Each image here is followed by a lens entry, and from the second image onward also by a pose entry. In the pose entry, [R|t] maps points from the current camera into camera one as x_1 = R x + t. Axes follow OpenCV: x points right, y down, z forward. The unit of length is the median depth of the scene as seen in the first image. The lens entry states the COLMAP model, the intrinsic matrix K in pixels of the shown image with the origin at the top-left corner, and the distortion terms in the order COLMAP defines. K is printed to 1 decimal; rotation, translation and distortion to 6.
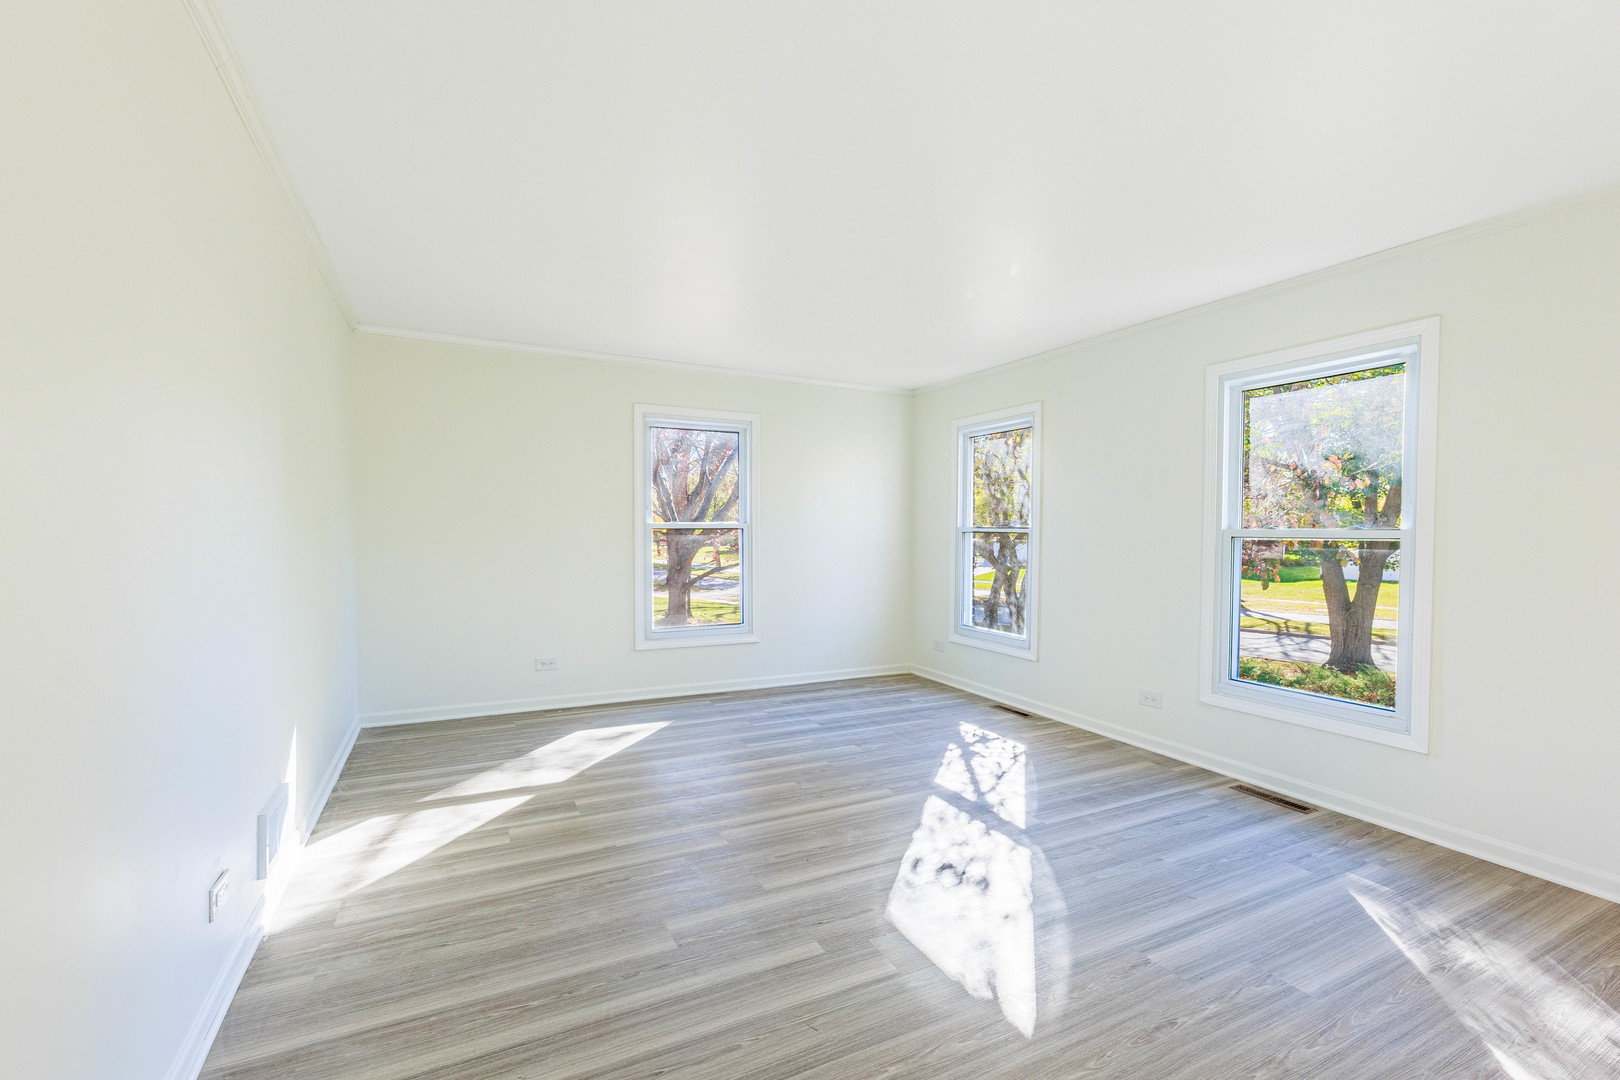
lens RADIAL K [[663.0, 0, 796.3], [0, 663.0, 525.7], [0, 0, 1]] dist [0.006000, -0.001029]
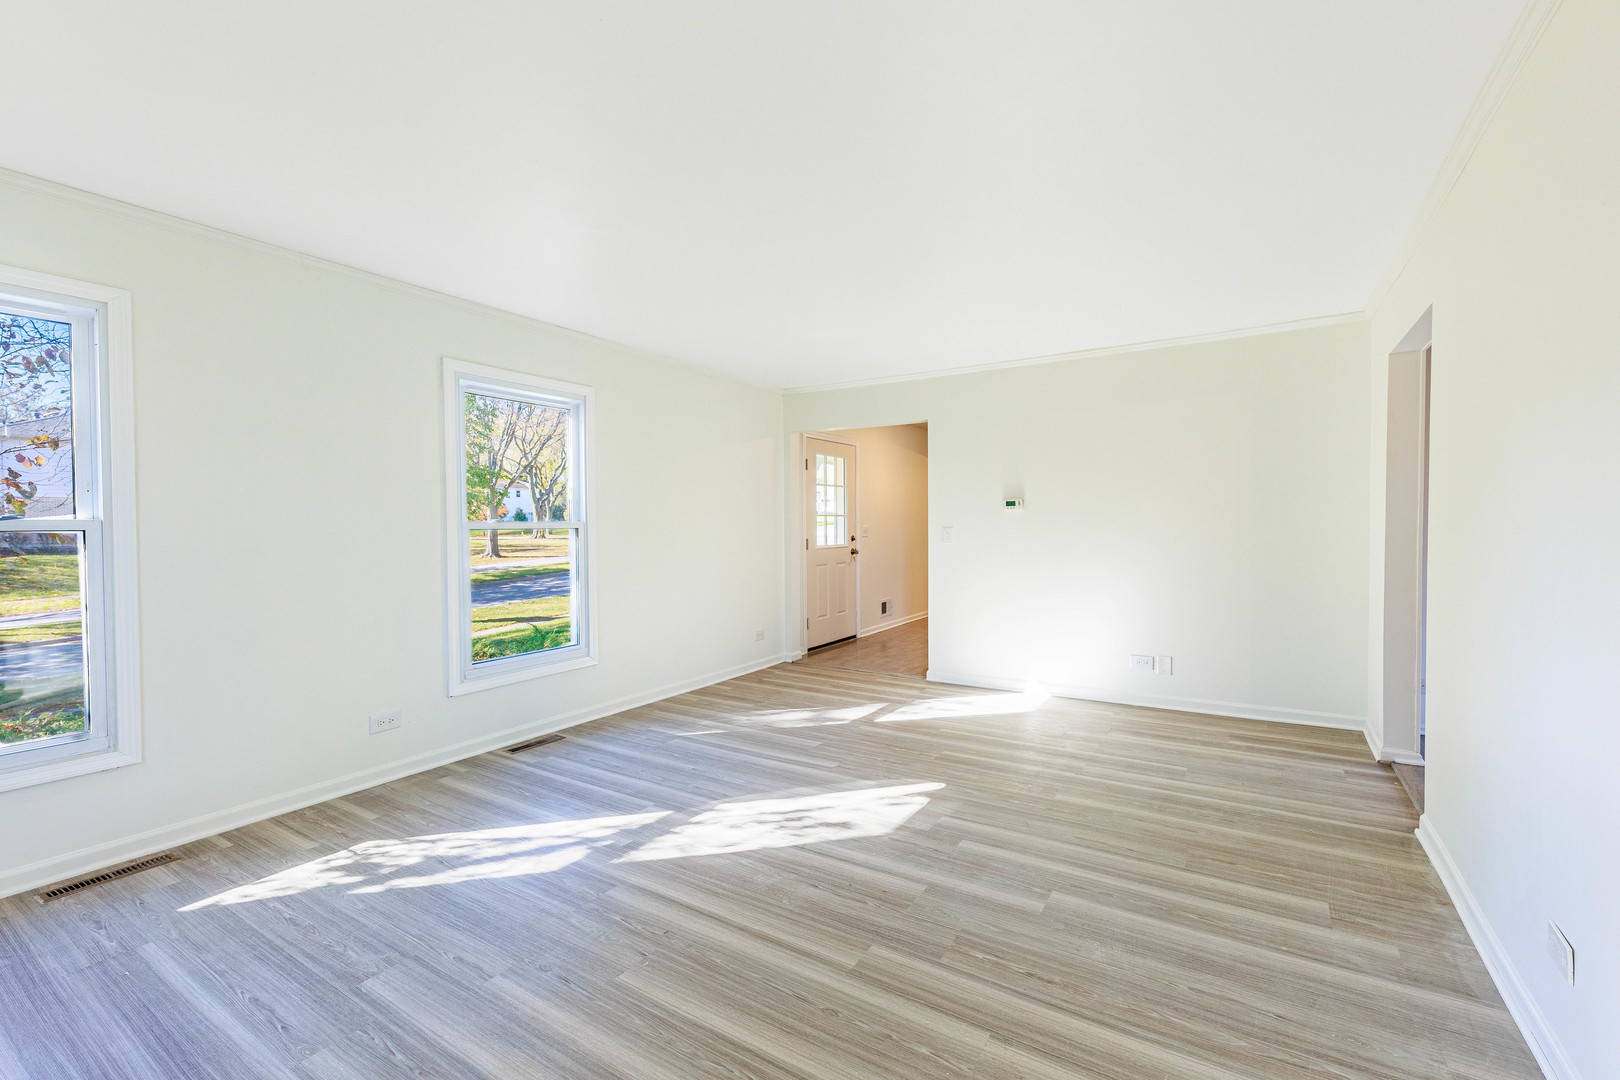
lens RADIAL K [[663.0, 0, 825.6], [0, 663.0, 533.6], [0, 0, 1]] dist [0.006000, -0.001029]
pose [[-0.506599, -0.019292, 0.861966, -0.588666], [-0.005500, 0.999802, 0.019144, 0.005704], [-0.862164, 0.004957, -0.506605, 1.185883]]
